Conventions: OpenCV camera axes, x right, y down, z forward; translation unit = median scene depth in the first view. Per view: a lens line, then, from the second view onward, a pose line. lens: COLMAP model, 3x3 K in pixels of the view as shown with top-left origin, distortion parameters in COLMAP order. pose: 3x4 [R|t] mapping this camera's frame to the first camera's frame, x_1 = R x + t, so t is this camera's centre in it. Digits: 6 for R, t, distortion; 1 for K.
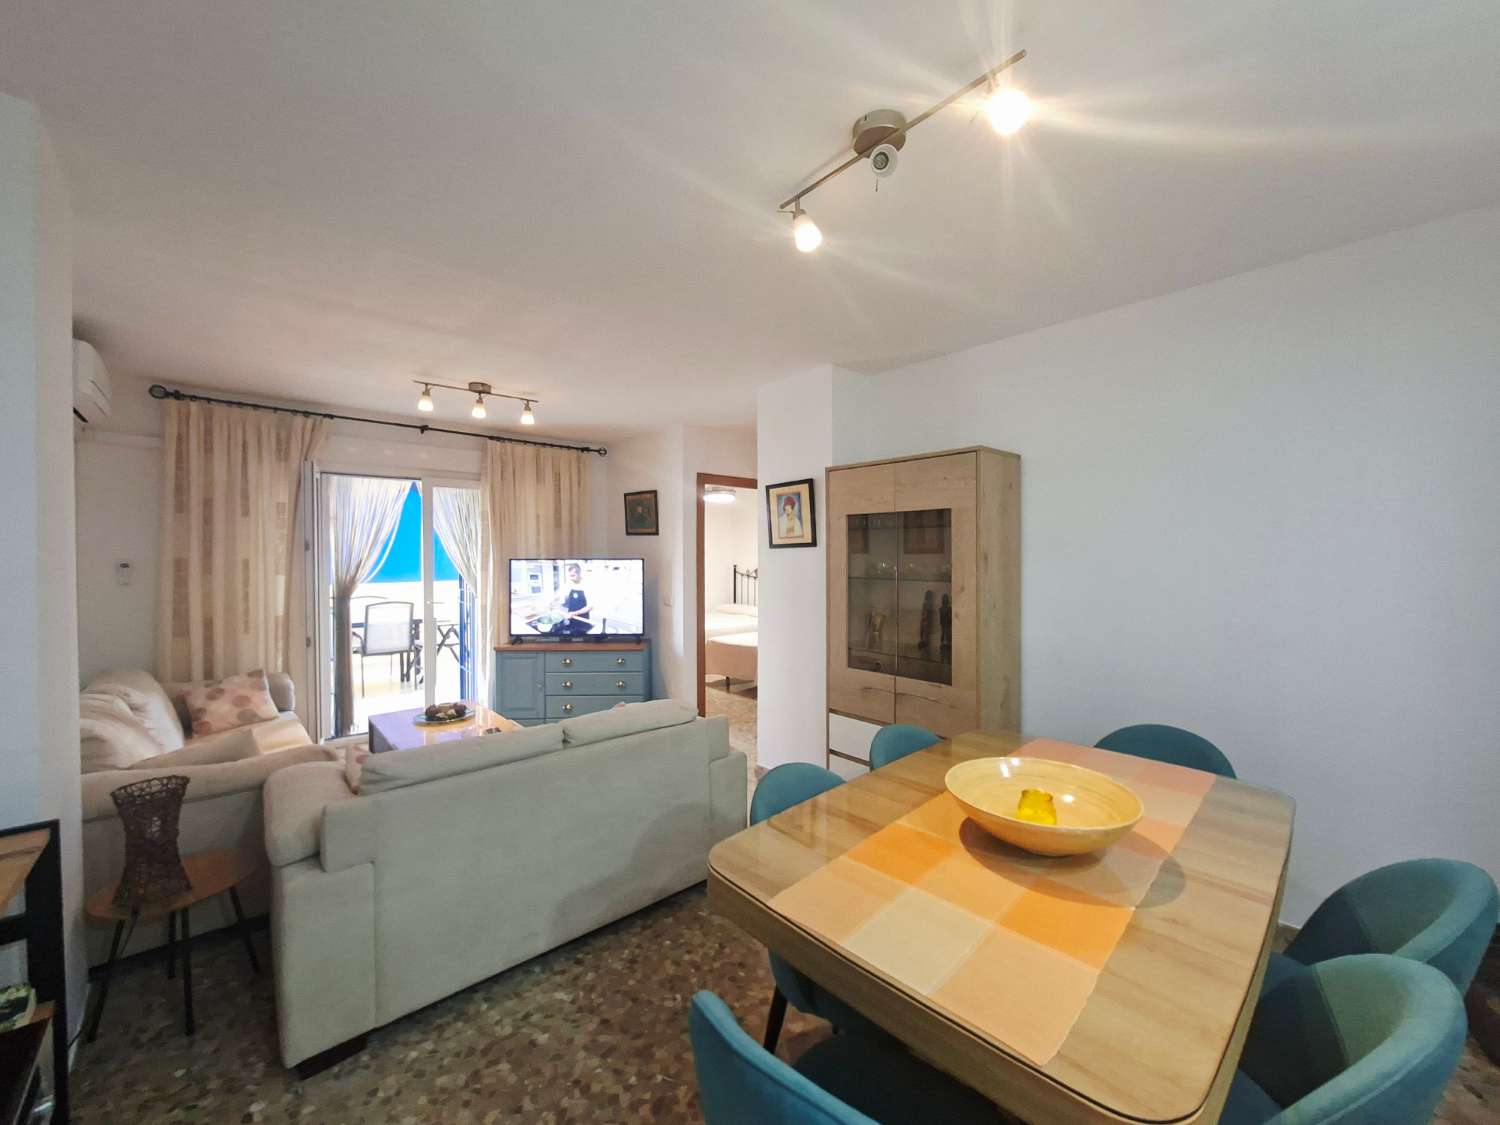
lens RADIAL K [[590.6, 0, 754.6], [0, 590.6, 560.2], [0, 0, 1]] dist [-0.003921, 0.003145]
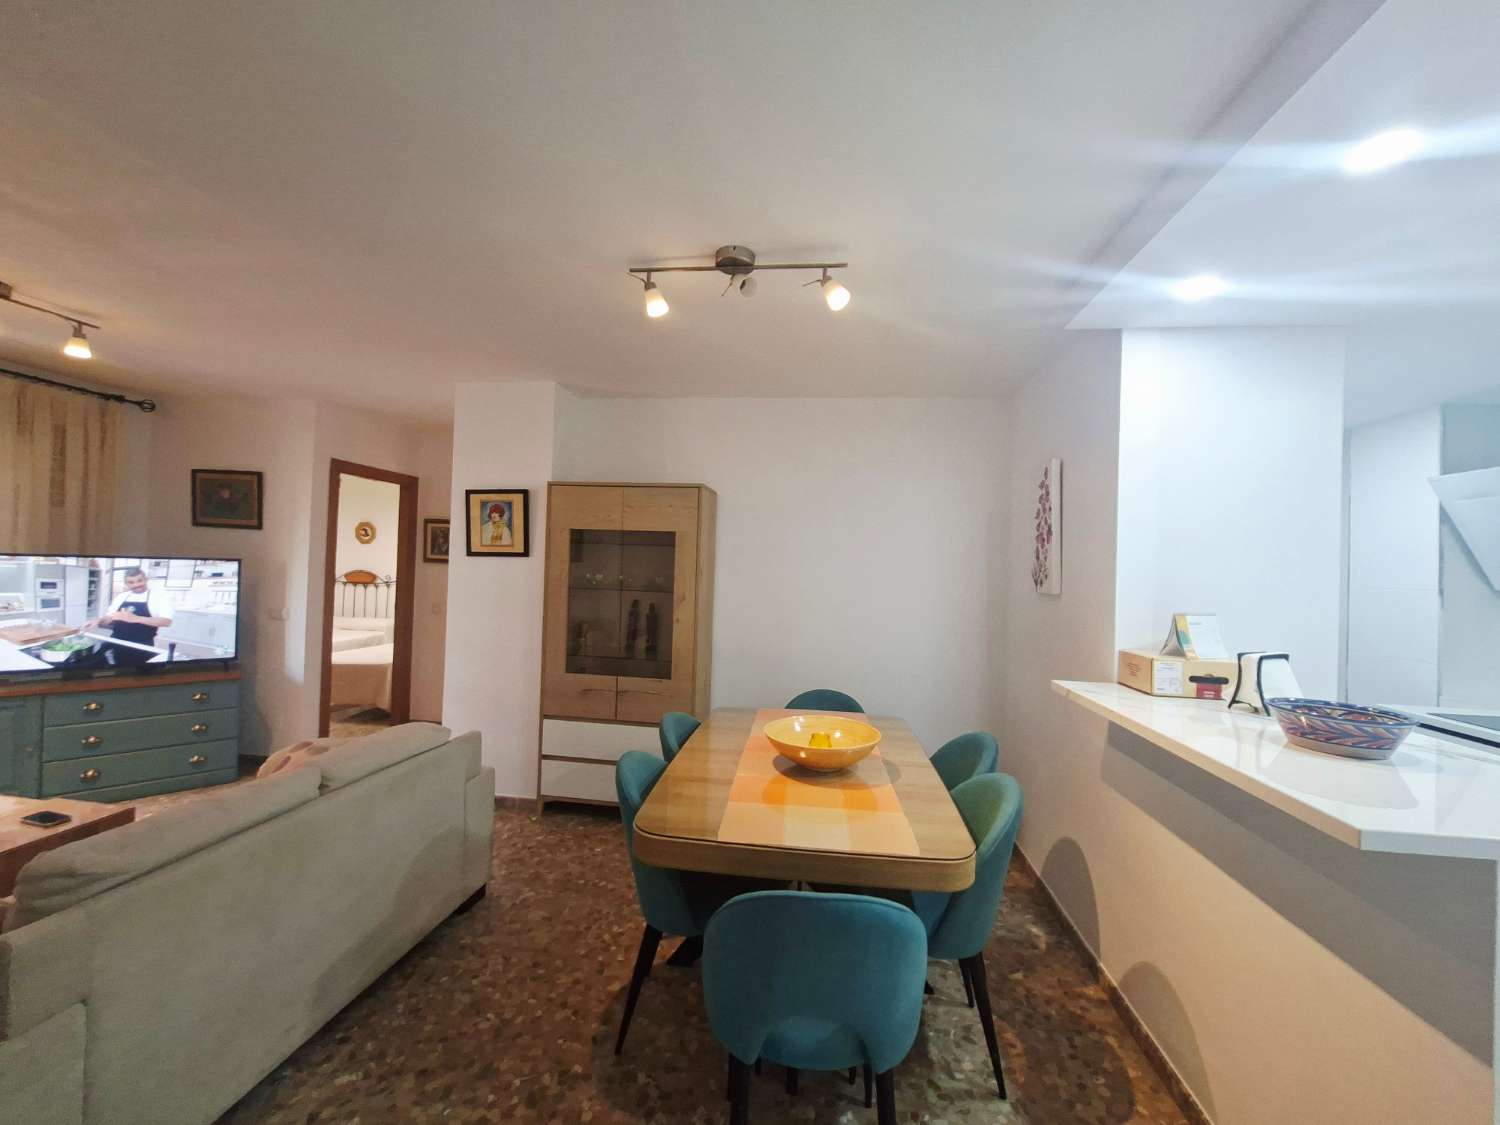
lens RADIAL K [[587.2, 0, 754.1], [0, 587.2, 560.4], [0, 0, 1]] dist [-0.001395, -0.000051]
pose [[0.760585, 0.034629, 0.648314, -0.234019], [-0.028716, 0.999394, -0.019693, -0.007650], [-0.648603, -0.003639, 0.761118, -0.015868]]
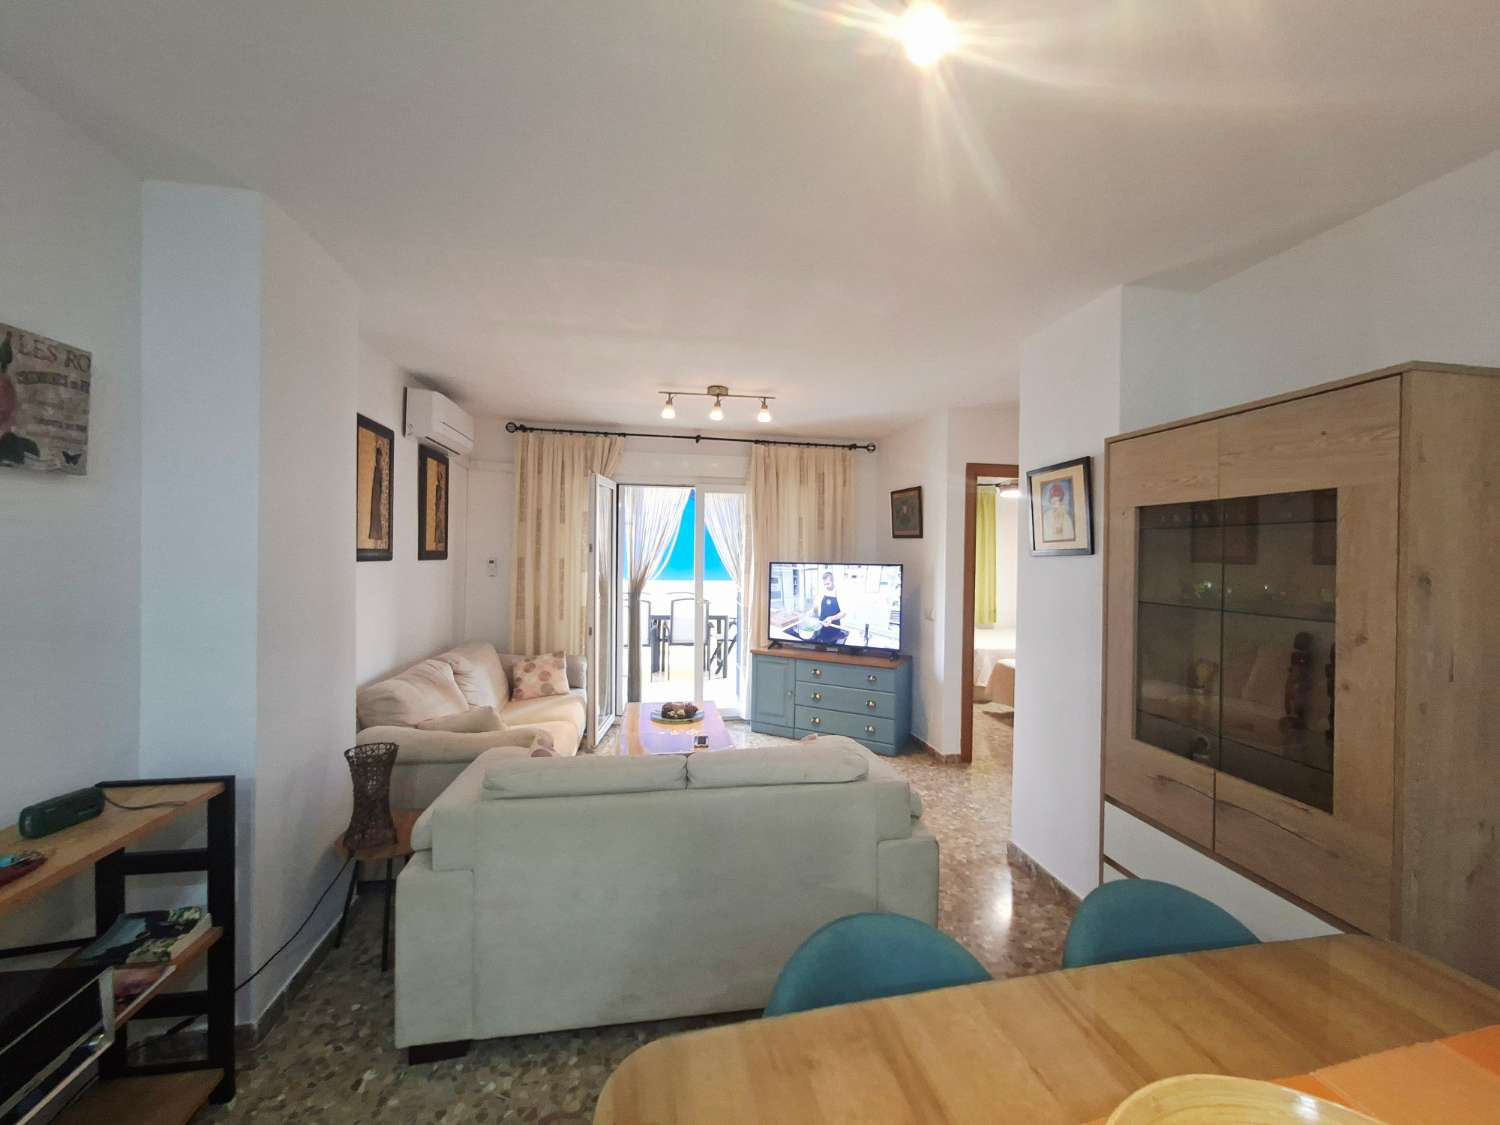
lens RADIAL K [[590.6, 0, 754.6], [0, 590.6, 560.2], [0, 0, 1]] dist [-0.003921, 0.003145]
pose [[0.848317, 0.018276, -0.529174, 0.121448], [-0.020439, 0.999790, 0.001763, -0.008392], [0.529095, 0.009320, 0.848512, 0.187427]]
